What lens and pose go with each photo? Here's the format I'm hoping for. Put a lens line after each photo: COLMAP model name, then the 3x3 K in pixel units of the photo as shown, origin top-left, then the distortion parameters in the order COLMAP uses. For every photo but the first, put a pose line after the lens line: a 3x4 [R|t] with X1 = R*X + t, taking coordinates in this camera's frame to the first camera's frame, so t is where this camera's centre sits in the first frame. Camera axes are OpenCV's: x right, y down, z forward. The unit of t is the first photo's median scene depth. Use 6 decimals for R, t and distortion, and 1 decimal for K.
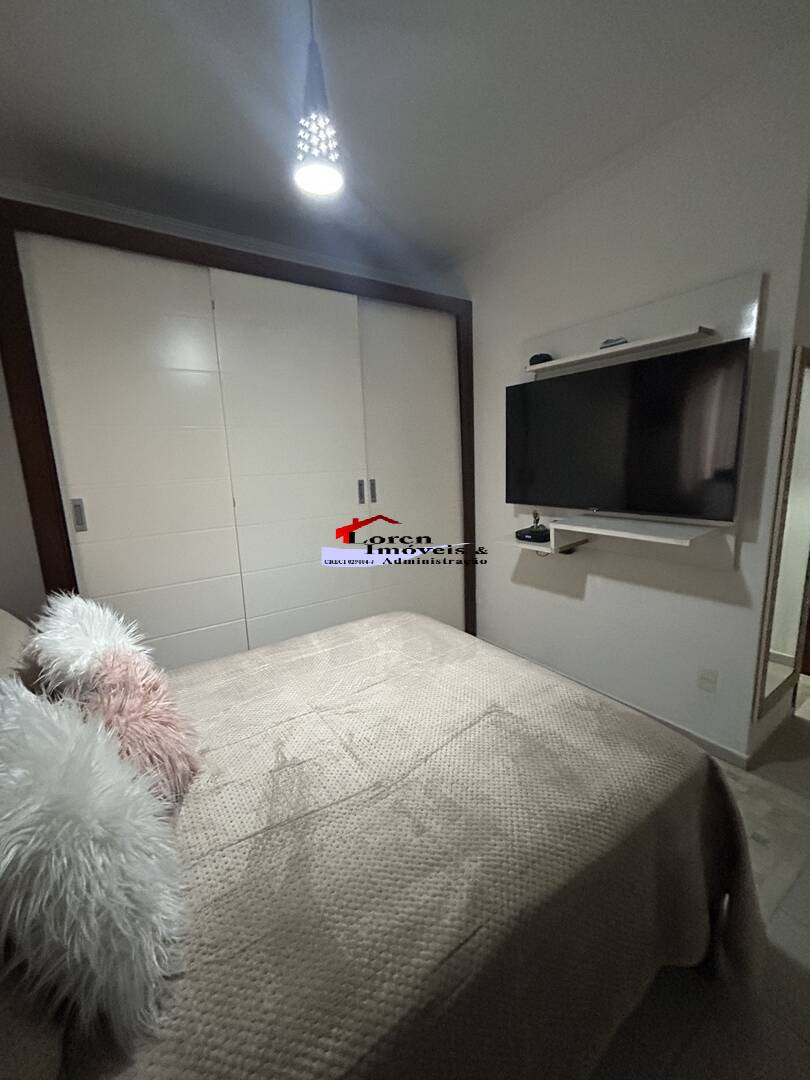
lens RADIAL K [[442.9, 0, 405.1], [0, 442.9, 540.9], [0, 0, 1]] dist [-0.004658, 0.002963]
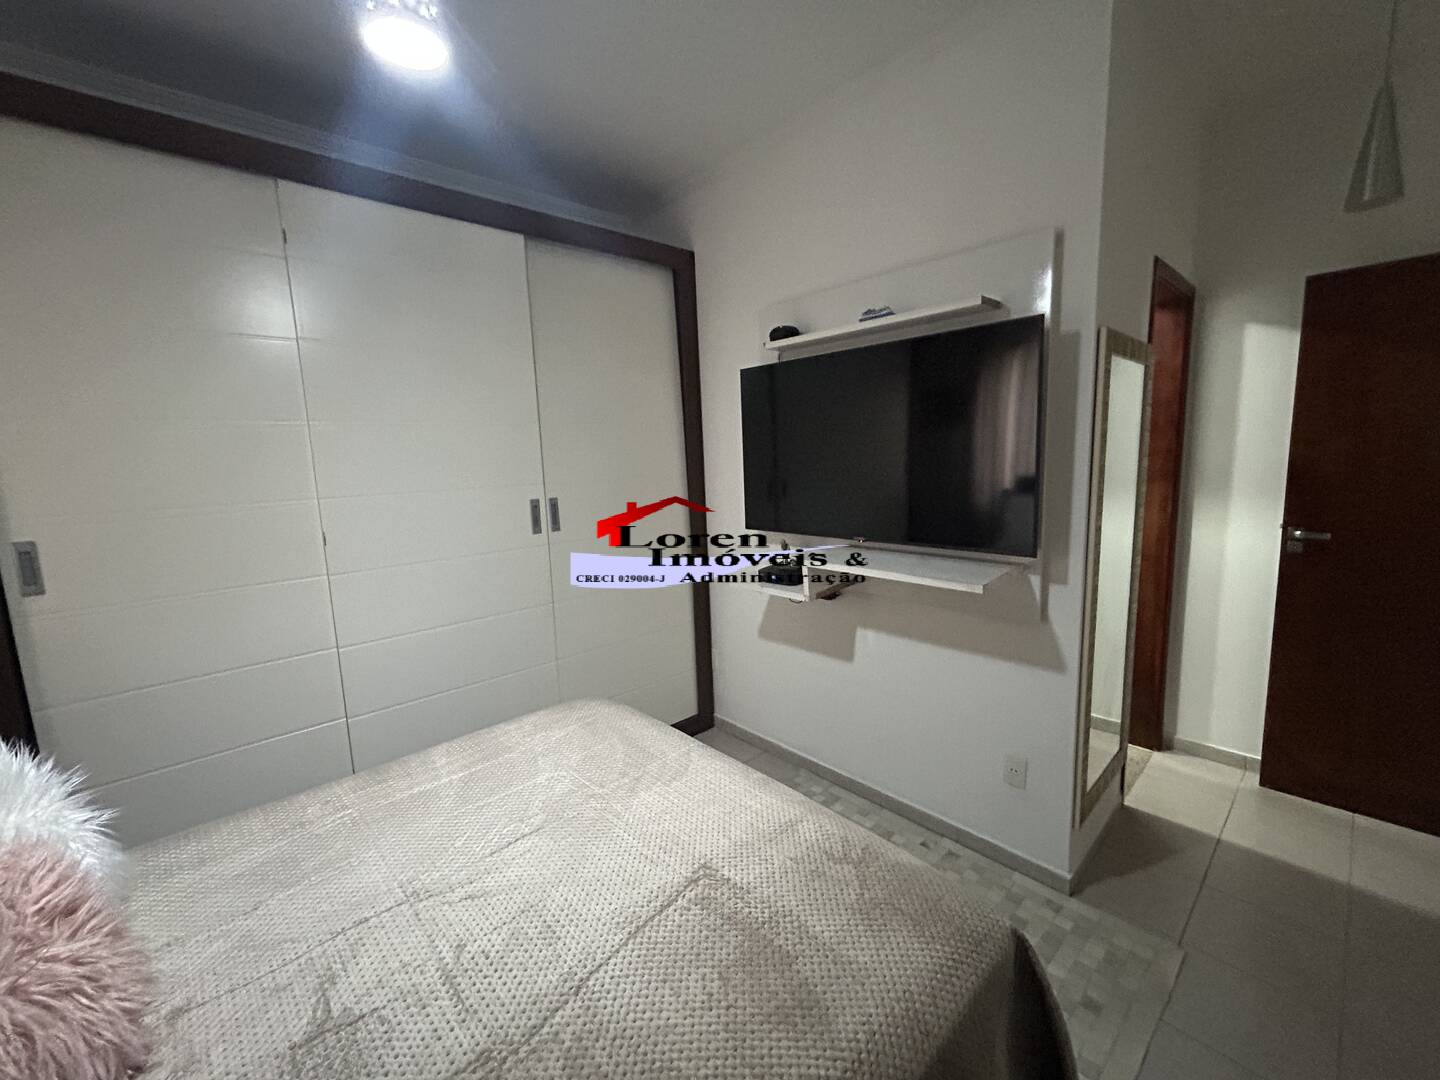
lens RADIAL K [[590.6, 0, 720.2], [0, 590.6, 538.3], [0, 0, 1]] dist [-0.004658, 0.002963]
pose [[0.990328, -0.018601, 0.137490, 0.083038], [0.025058, 0.998656, -0.045377, -0.043248], [-0.136461, 0.048383, 0.989463, 0.094698]]
